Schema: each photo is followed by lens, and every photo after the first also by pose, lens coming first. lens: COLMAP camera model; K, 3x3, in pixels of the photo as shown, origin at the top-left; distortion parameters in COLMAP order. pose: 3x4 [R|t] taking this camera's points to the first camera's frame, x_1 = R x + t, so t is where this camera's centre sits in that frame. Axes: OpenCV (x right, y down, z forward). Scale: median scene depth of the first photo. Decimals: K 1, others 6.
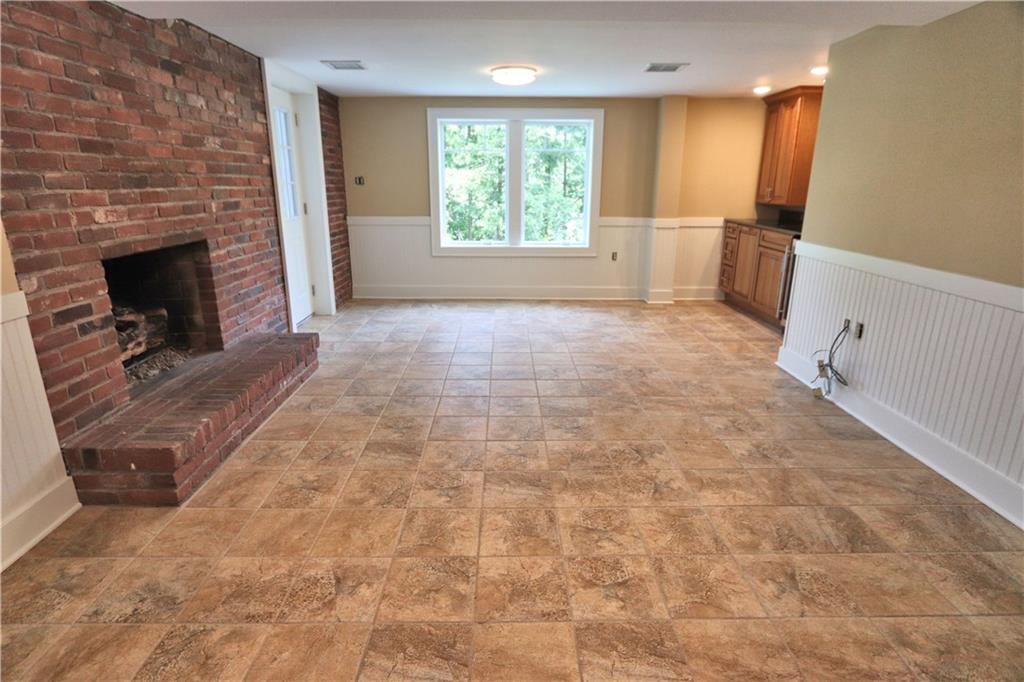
lens RADIAL K [[561.2, 0, 512.3], [0, 561.2, 344.0], [0, 0, 1]] dist [-0.003495, -0.000898]
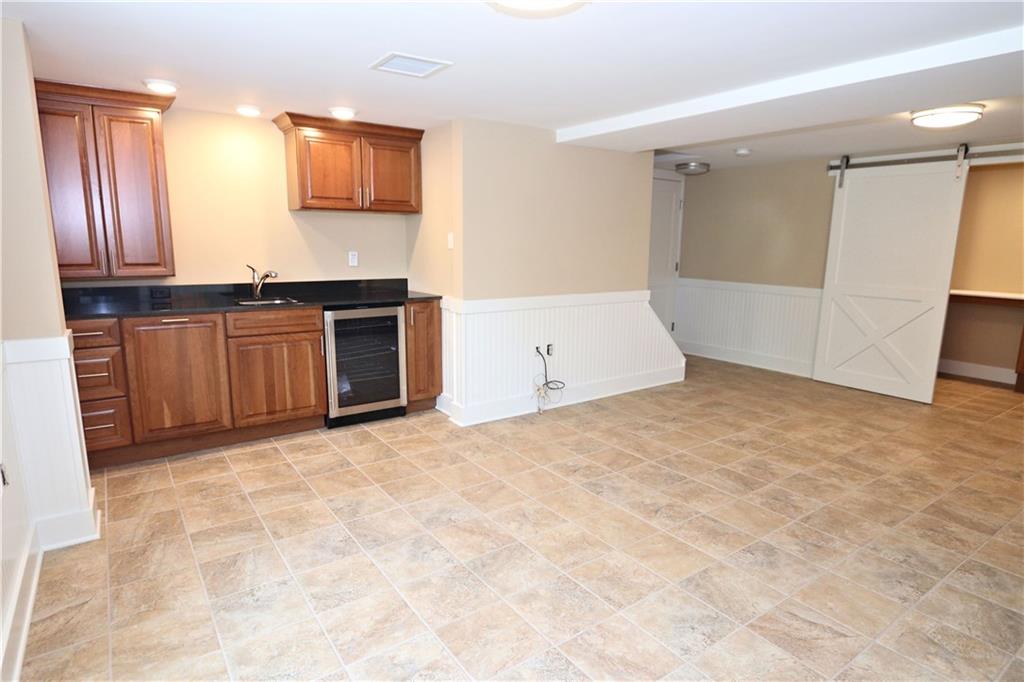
lens RADIAL K [[561.2, 0, 512.3], [0, 561.2, 344.0], [0, 0, 1]] dist [-0.003495, -0.000898]
pose [[-0.565123, -0.164163, 0.808509, -0.567635], [0.215769, 0.916483, 0.336902, -0.667733], [-0.796291, 0.364842, -0.482504, 2.207395]]
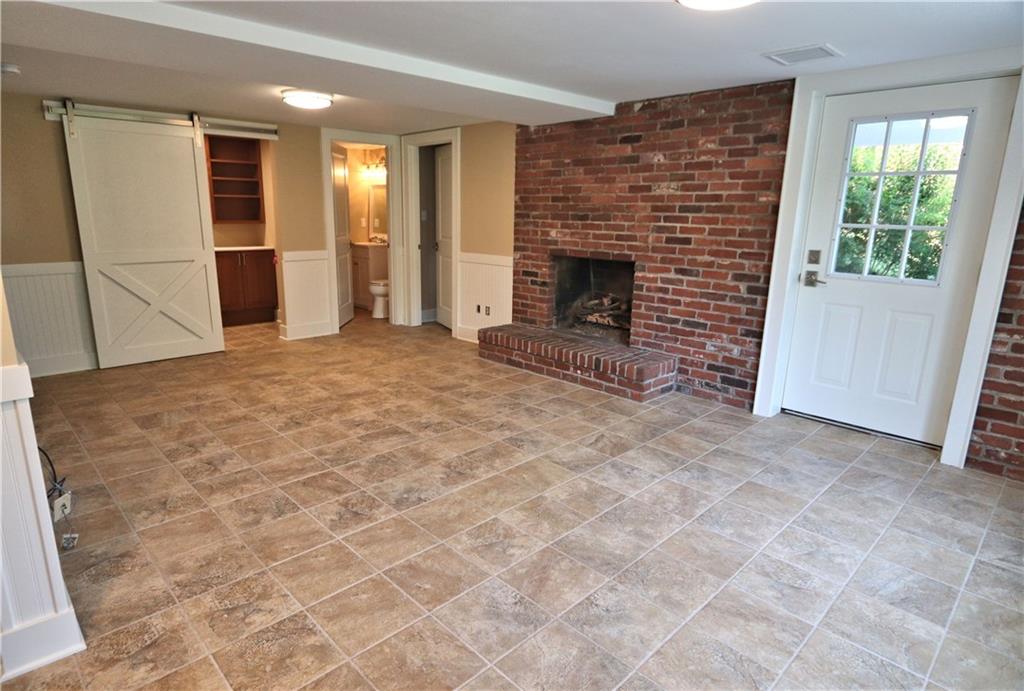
lens RADIAL K [[577.8, 0, 485.0], [0, 577.8, 348.4], [0, 0, 1]] dist [-0.006646, 0.001096]
pose [[-0.745145, 0.141156, -0.651793, 0.810256], [-0.201264, 0.884177, 0.421573, -0.654238], [0.635808, 0.445315, -0.630430, 2.220869]]
